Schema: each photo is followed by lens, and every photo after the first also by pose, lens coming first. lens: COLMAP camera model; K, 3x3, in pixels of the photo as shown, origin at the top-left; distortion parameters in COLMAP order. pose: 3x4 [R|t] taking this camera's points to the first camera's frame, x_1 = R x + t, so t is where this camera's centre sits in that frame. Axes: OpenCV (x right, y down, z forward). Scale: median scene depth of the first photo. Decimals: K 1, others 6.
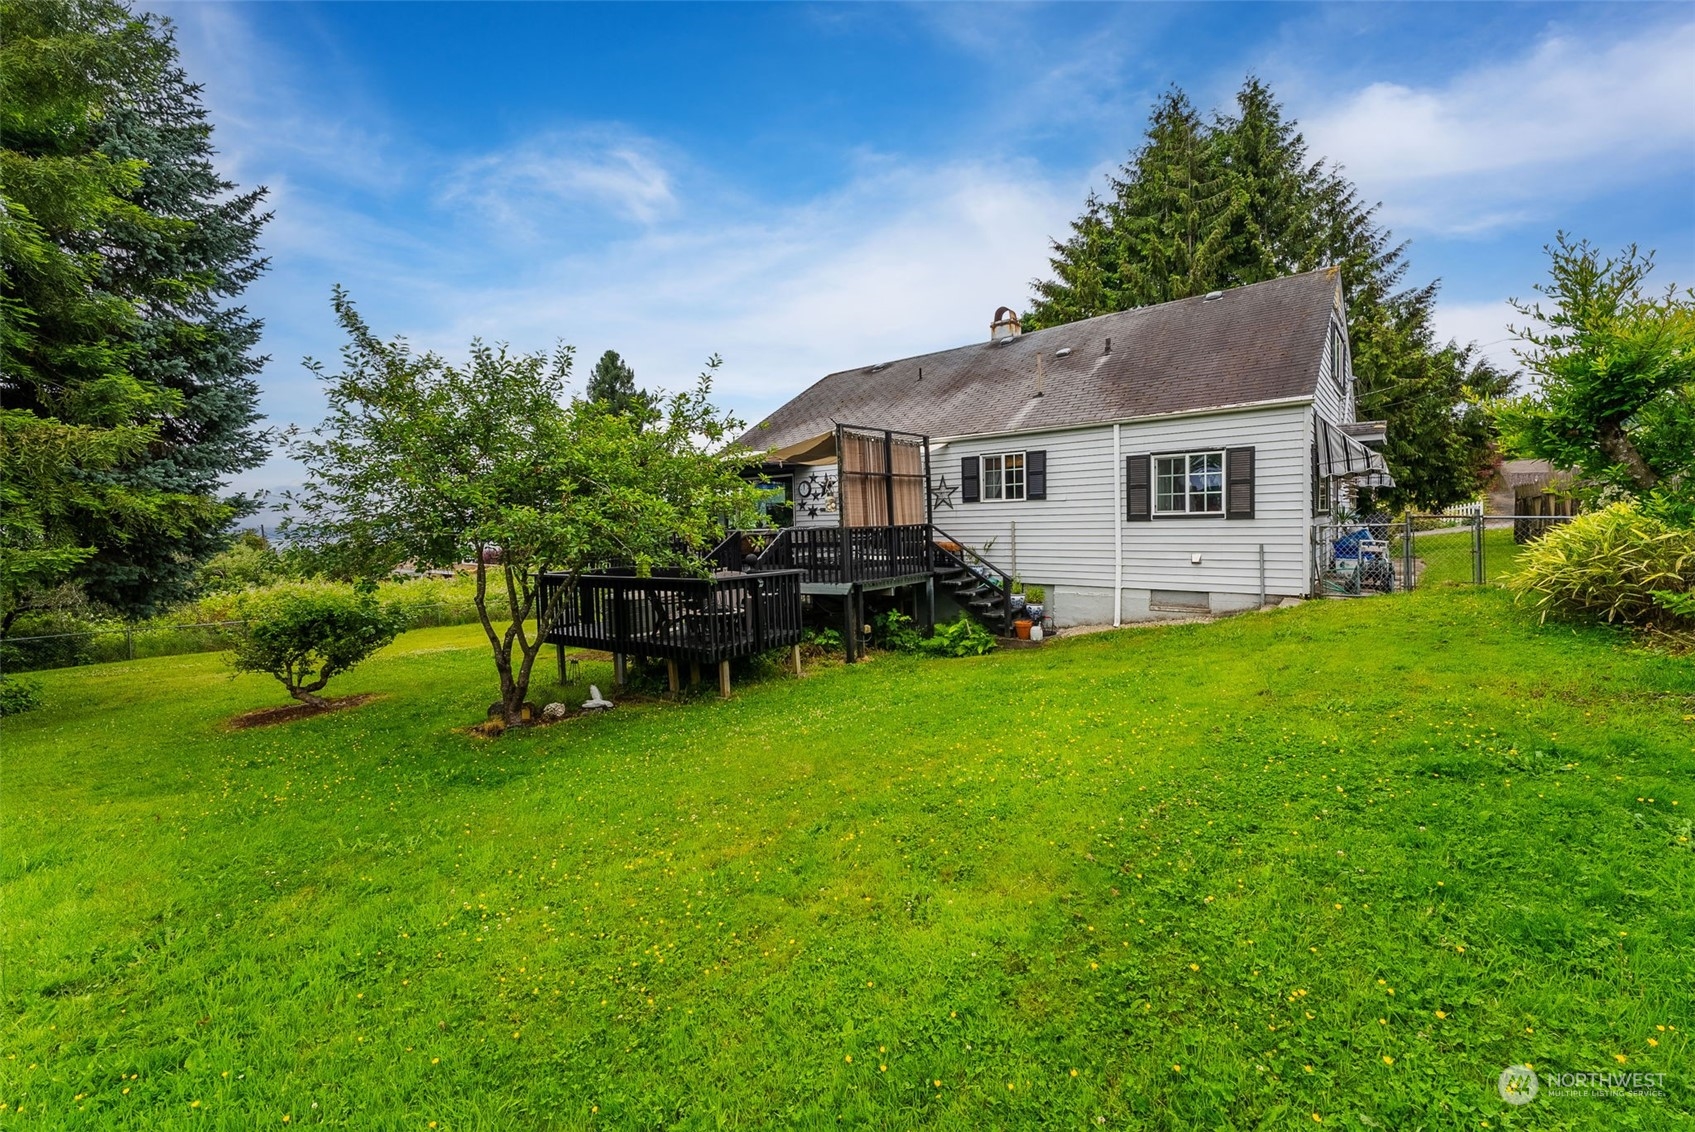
lens RADIAL K [[681.1, 0, 844.7], [0, 681.1, 579.7], [0, 0, 1]] dist [-0.001473, 0.000091]
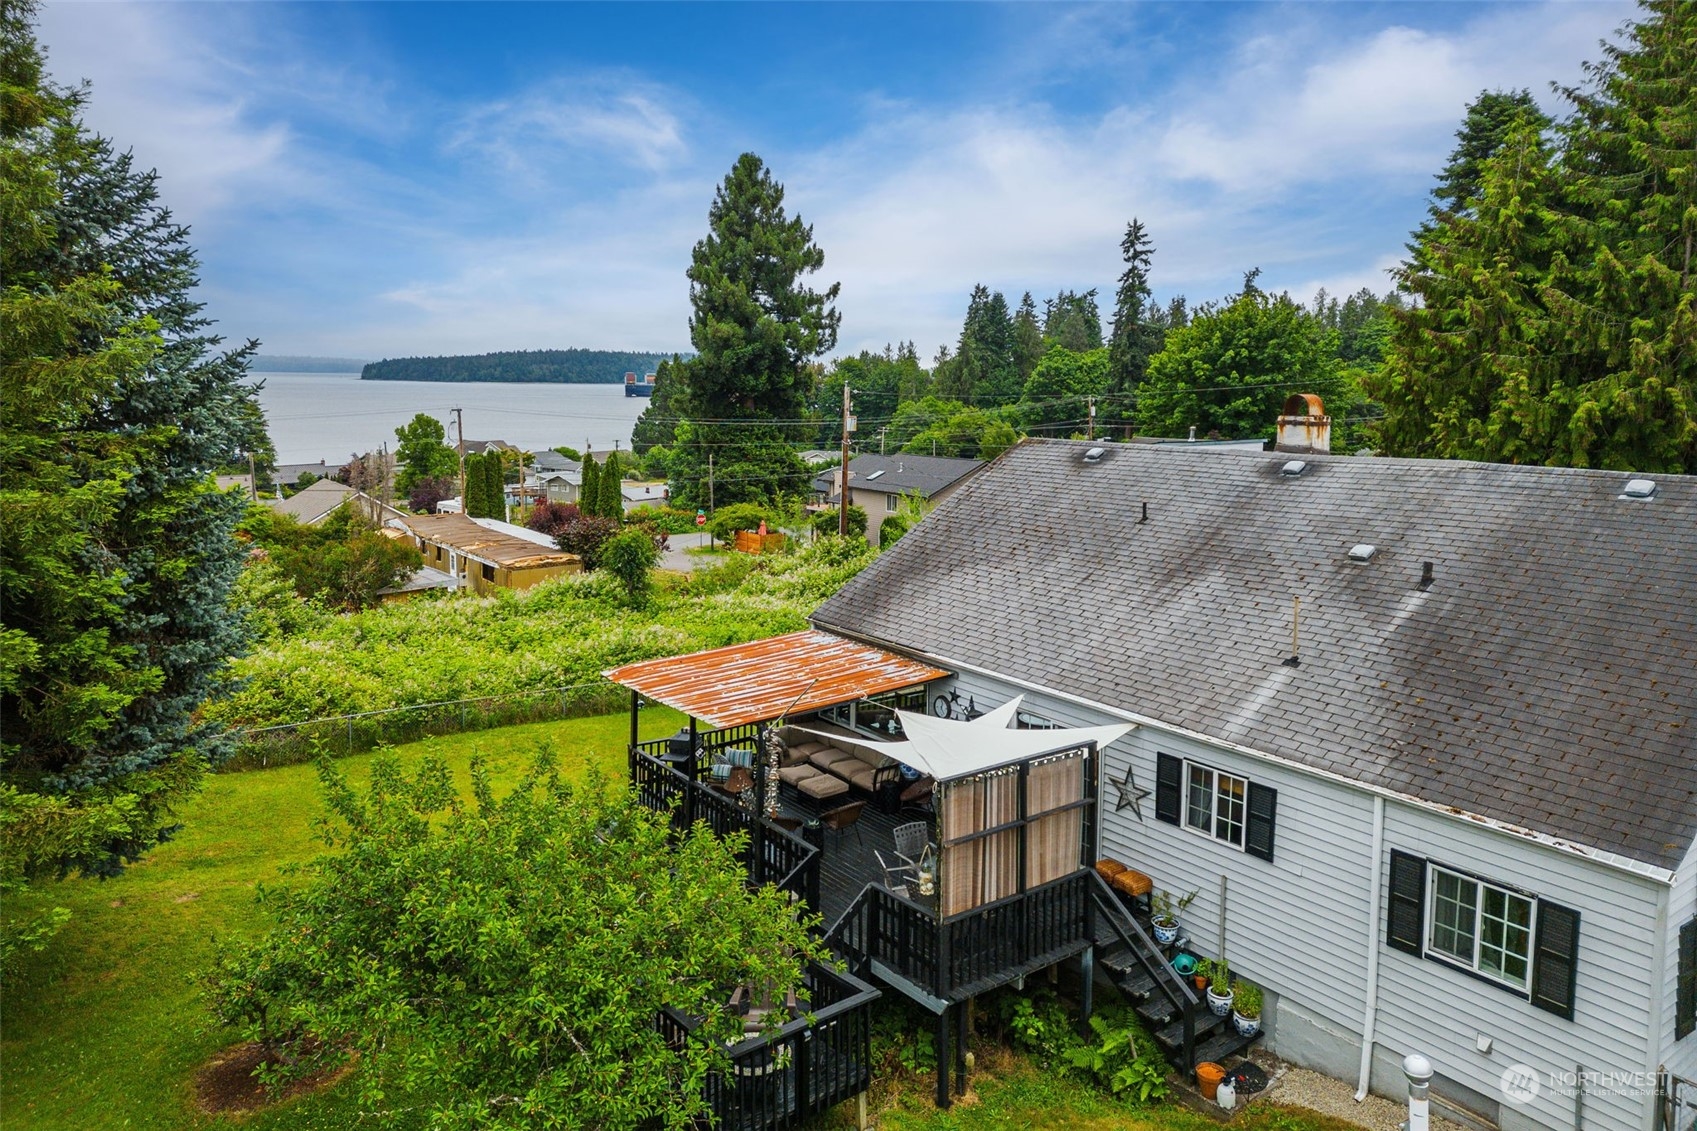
lens RADIAL K [[1159.4, 0, 850.3], [0, 1159.4, 551.7], [0, 0, 1]] dist [0.038444, -0.009687]
pose [[0.970732, 0.059597, -0.232653, 0.143397], [-0.049157, 0.997518, 0.050421, -0.443513], [0.235080, -0.037509, 0.971252, -0.165859]]
